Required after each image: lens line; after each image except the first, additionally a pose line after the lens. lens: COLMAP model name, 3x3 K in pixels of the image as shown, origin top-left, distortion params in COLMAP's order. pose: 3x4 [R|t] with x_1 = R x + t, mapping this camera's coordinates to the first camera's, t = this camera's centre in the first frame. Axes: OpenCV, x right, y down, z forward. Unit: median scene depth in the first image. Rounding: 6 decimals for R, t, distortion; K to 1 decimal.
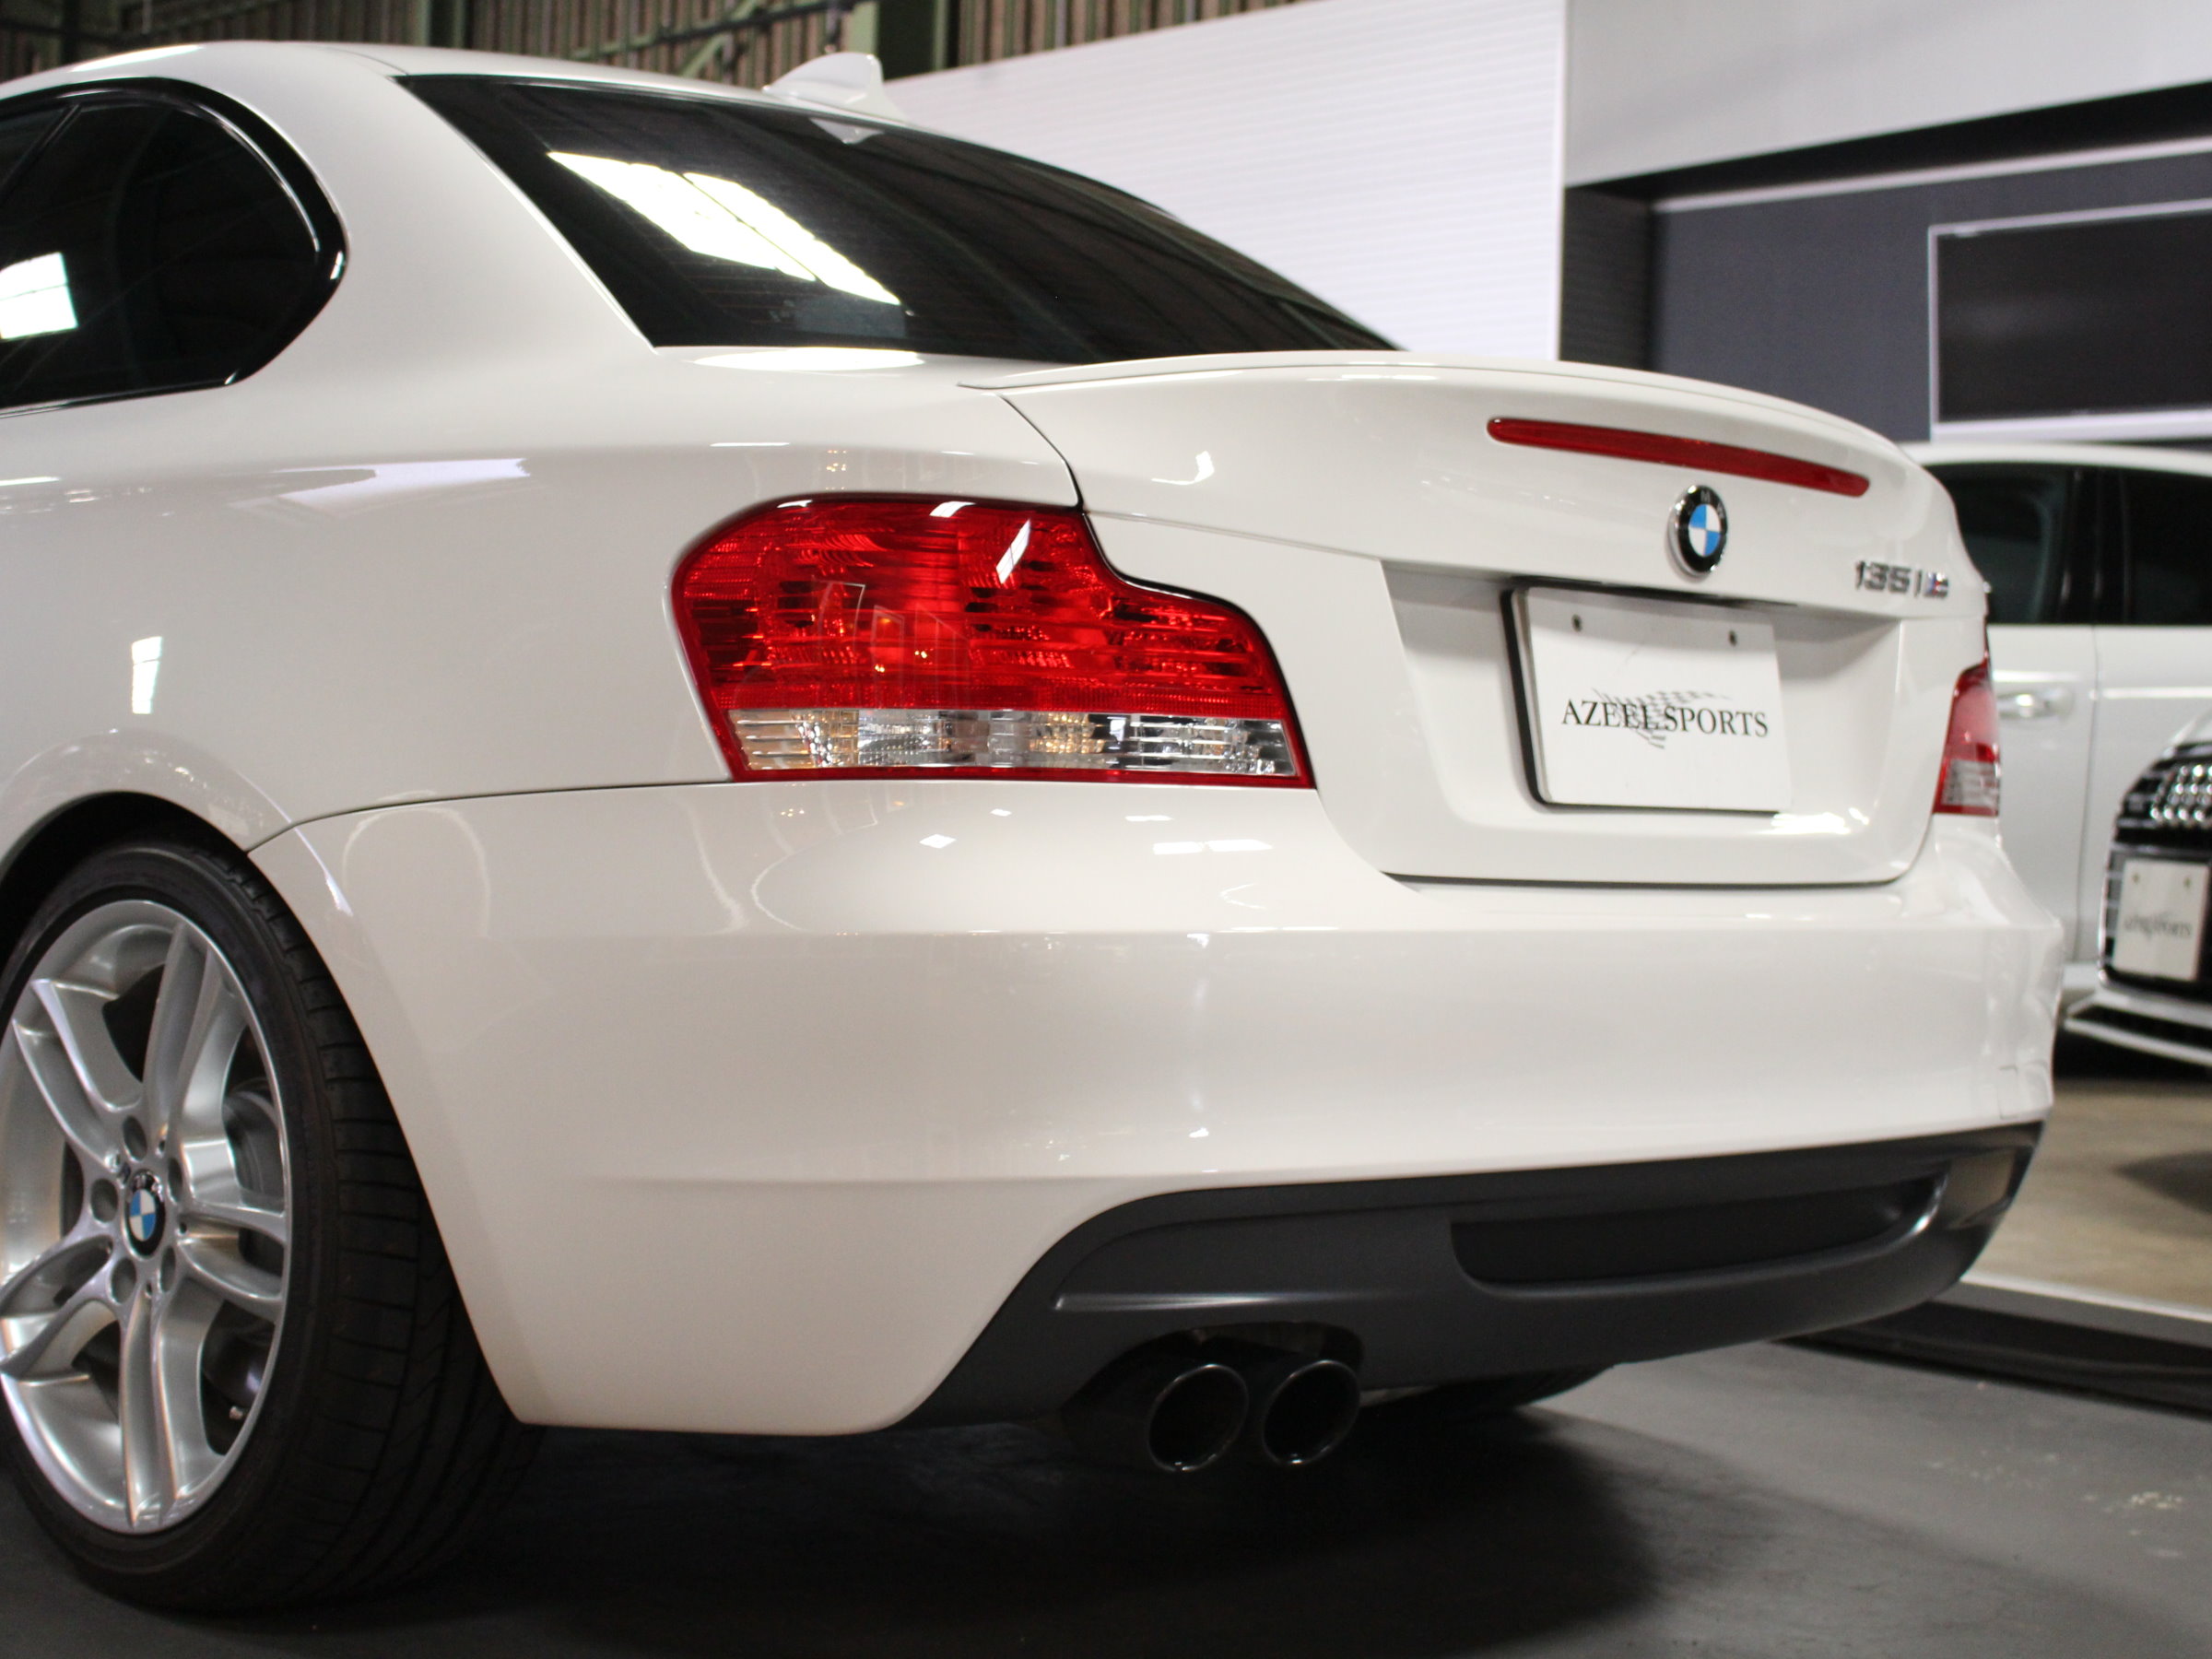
lens RADIAL K [[3004.9, 0, 1109.9], [0, 3004.9, 835.4], [0, 0, 1]] dist [0.021382, 0.000000]
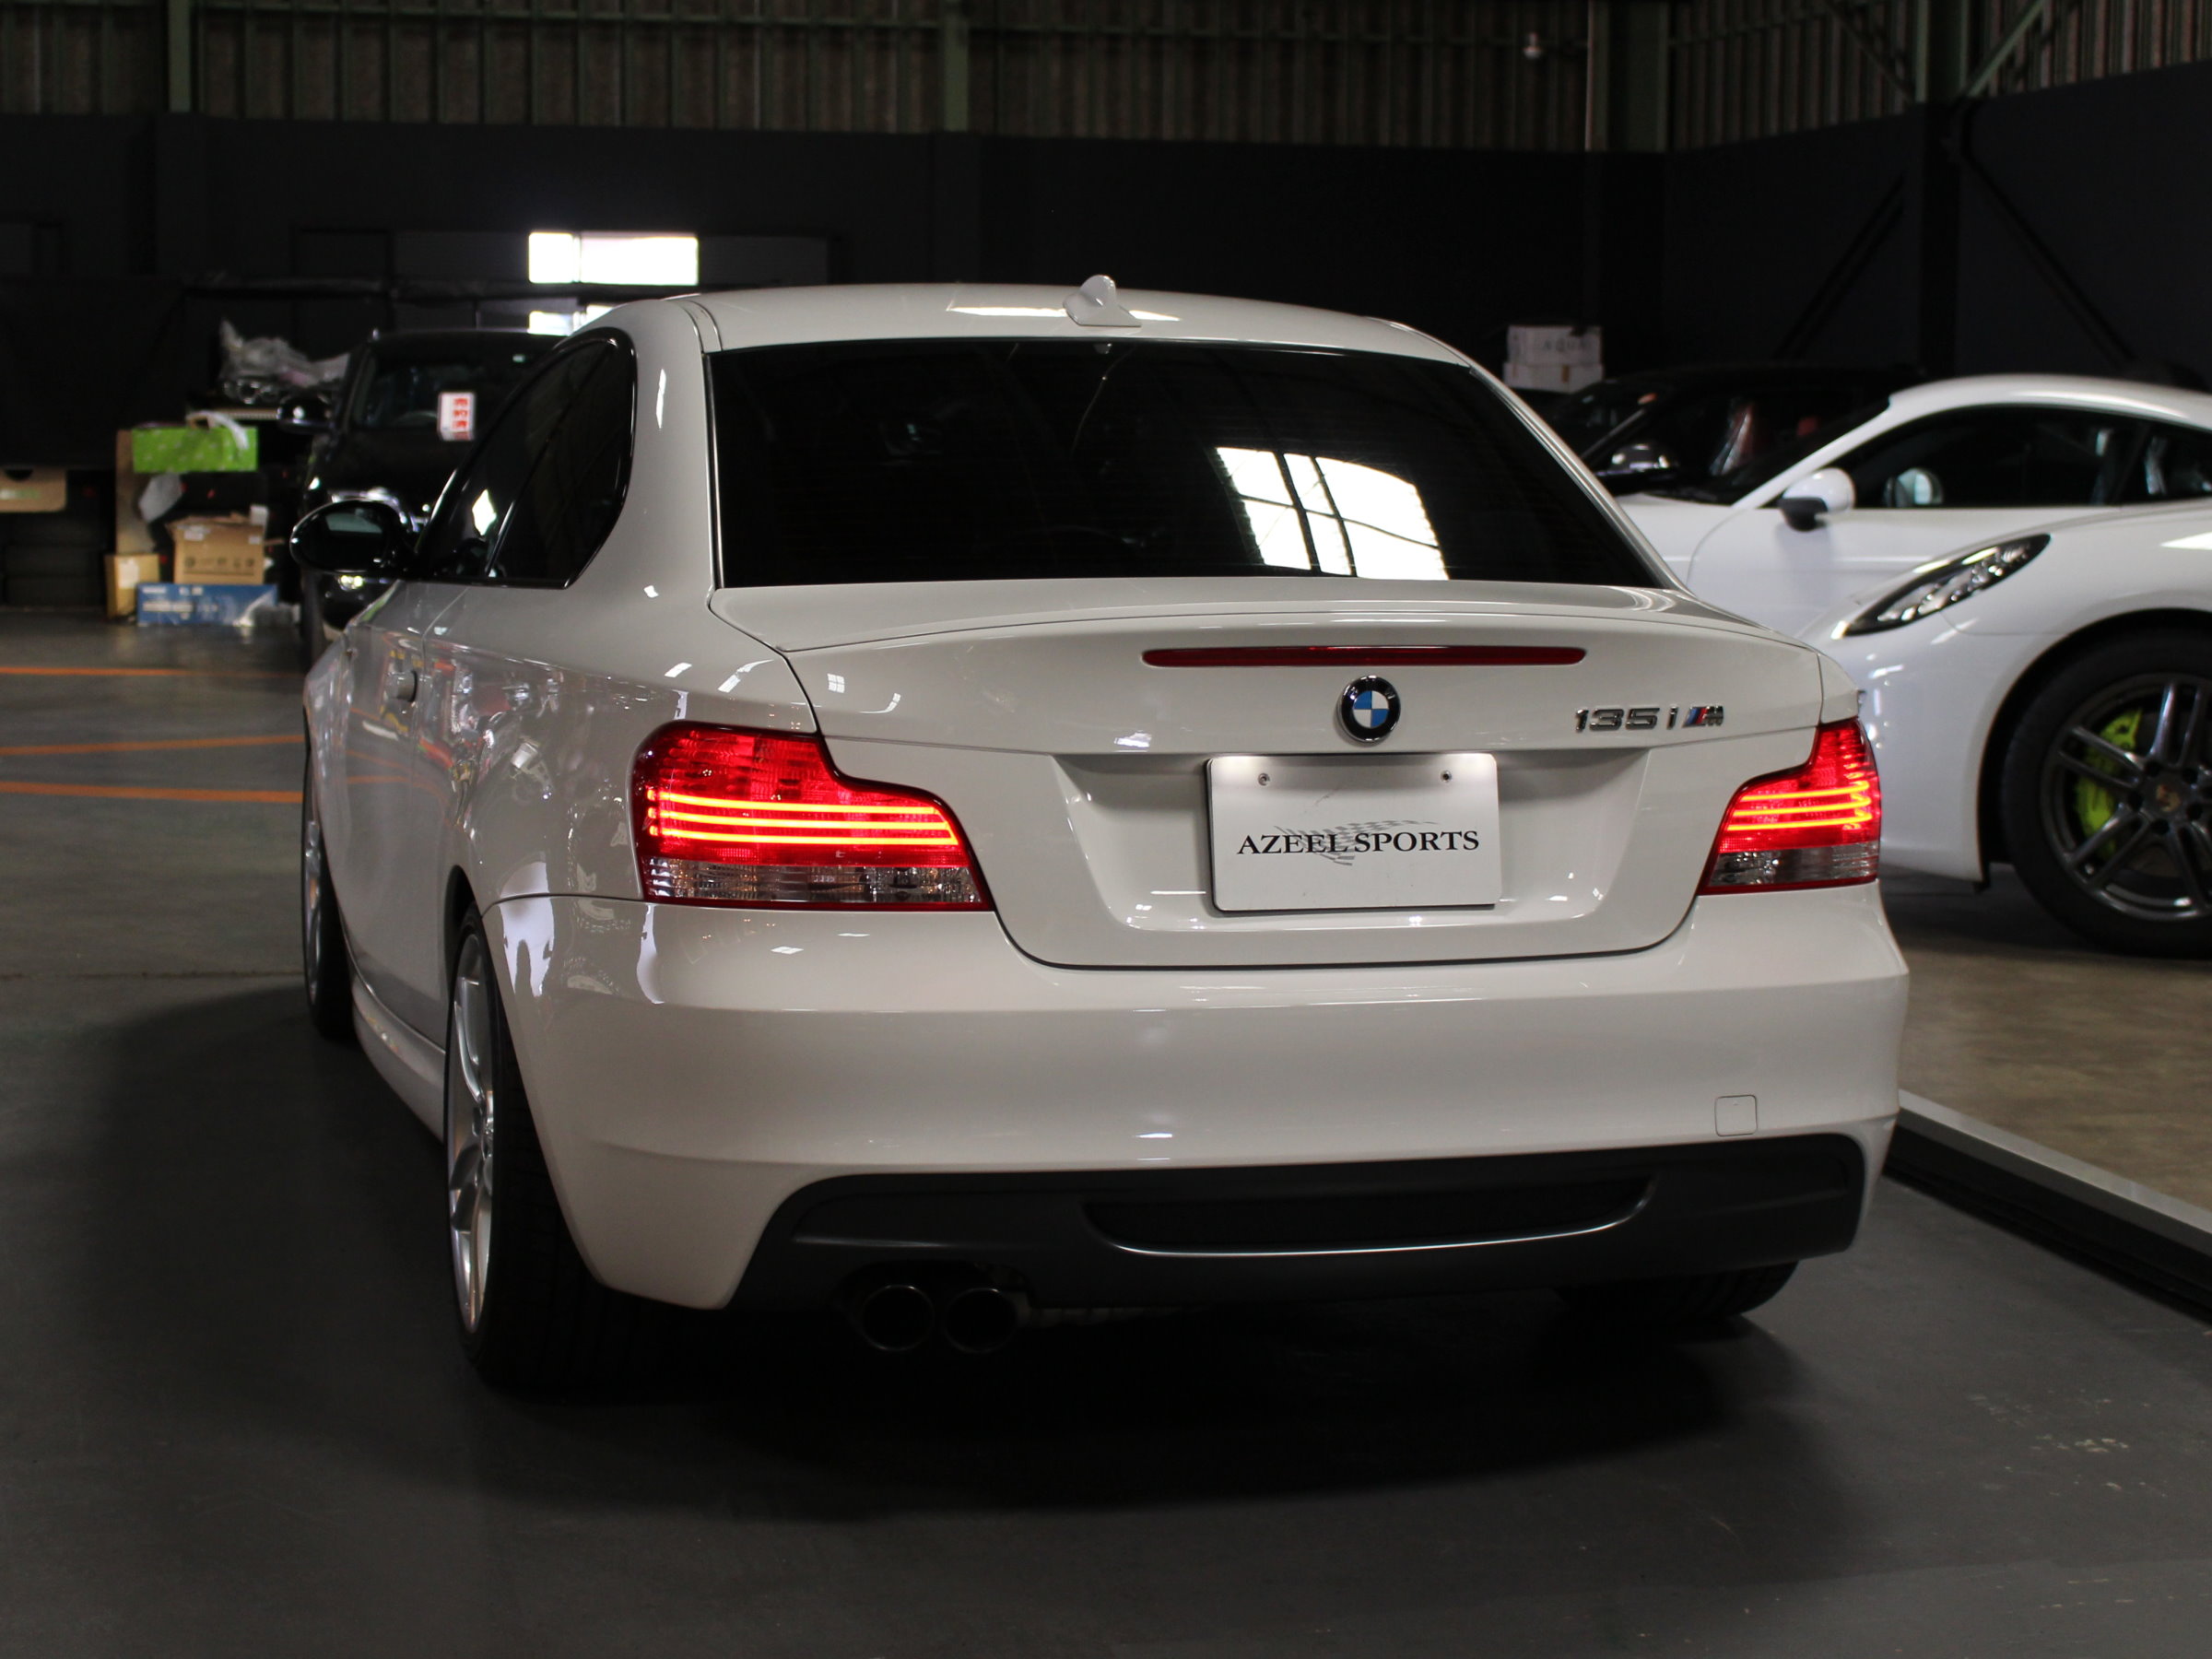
lens RADIAL K [[3004.9, 0, 1102.2], [0, 3004.9, 826.0], [0, 0, 1]] dist [0.021382, 0.000000]
pose [[0.931677, 0.008006, -0.363201, 0.584854], [0.004911, 0.999388, 0.034628, -0.096215], [0.363256, -0.034045, 0.931067, -0.336839]]
